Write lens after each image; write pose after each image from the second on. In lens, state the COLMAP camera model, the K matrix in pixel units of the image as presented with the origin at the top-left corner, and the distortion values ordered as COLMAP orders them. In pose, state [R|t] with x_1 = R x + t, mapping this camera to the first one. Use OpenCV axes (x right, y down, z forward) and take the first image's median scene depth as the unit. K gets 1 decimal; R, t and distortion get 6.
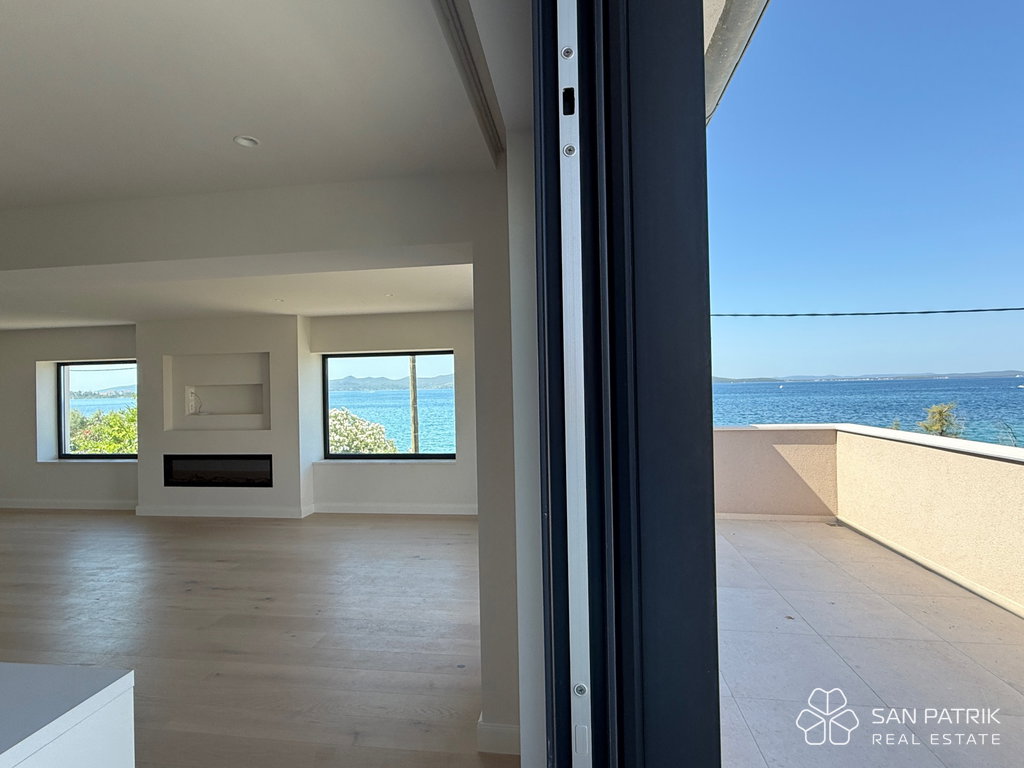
lens RADIAL K [[510.2, 0, 512.0], [0, 510.2, 384.0], [0, 0, 1]] dist [-0.001929, -0.000568]
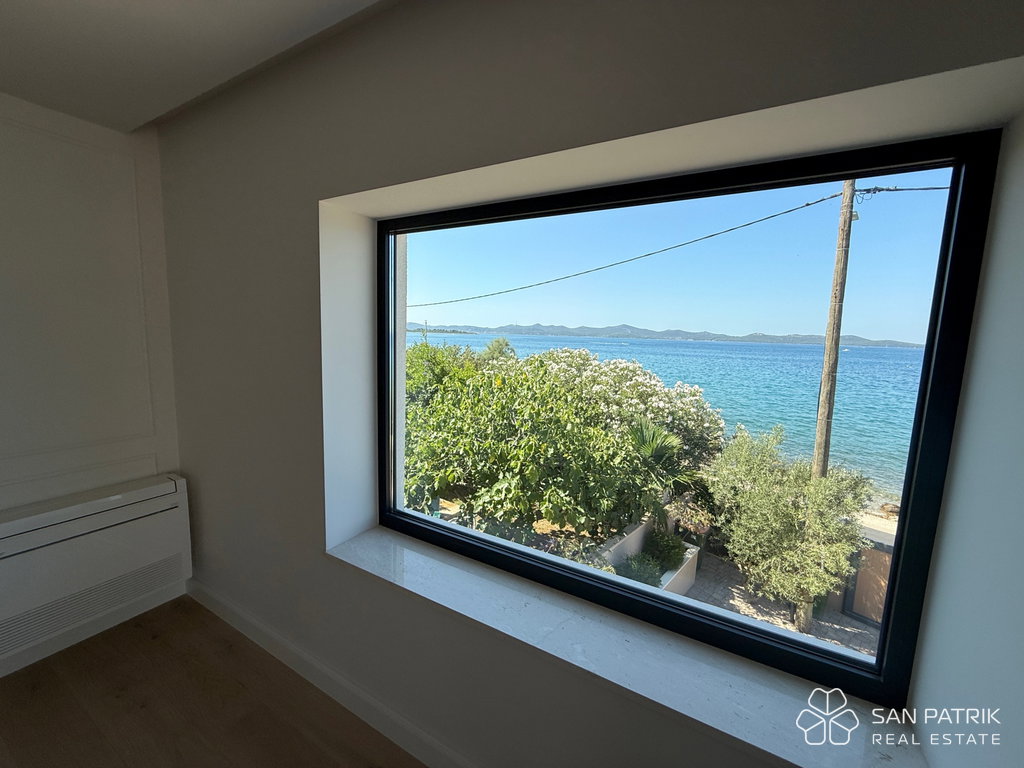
lens RADIAL K [[407.3, 0, 509.3], [0, 407.3, 382.6], [0, 0, 1]] dist [-0.001176, -0.000178]
pose [[0.928075, 0.094969, -0.360081, -0.822428], [-0.050404, 0.990072, 0.131214, 0.018876], [0.368967, -0.103627, 0.923647, 0.902499]]
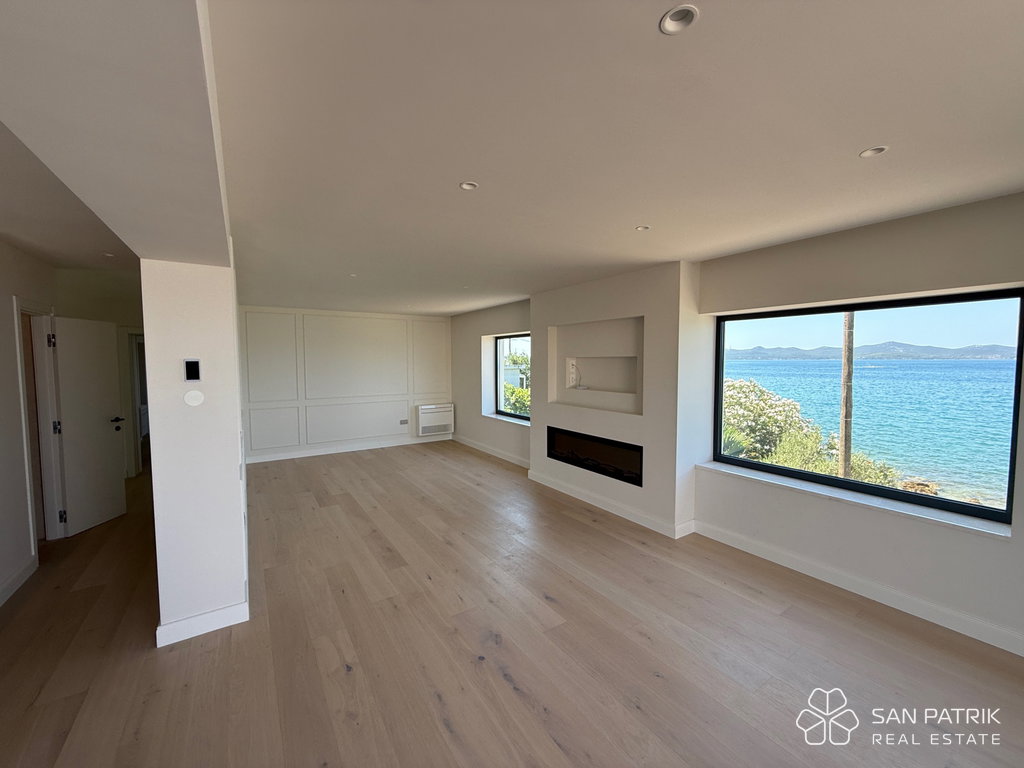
lens RADIAL K [[407.3, 0, 509.3], [0, 407.3, 382.6], [0, 0, 1]] dist [-0.001176, -0.000178]
pose [[0.654786, 0.061007, -0.753348, -0.132317], [-0.006883, 0.997177, 0.074770, -0.005918], [0.755783, -0.043773, 0.653357, 0.420956]]
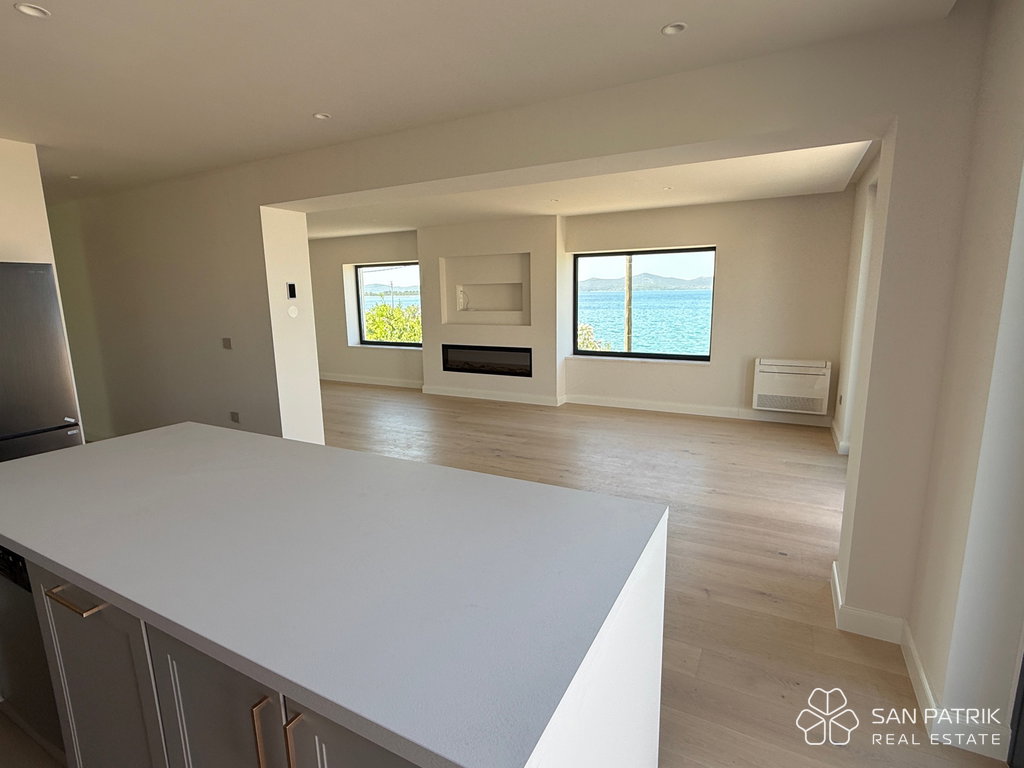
lens RADIAL K [[510.2, 0, 512.0], [0, 510.2, 384.0], [0, 0, 1]] dist [-0.001929, -0.000568]
pose [[0.937495, 0.067940, -0.341304, -0.123745], [-0.002140, 0.981864, 0.189573, 0.005095], [0.347994, -0.176993, 0.920638, -0.043184]]
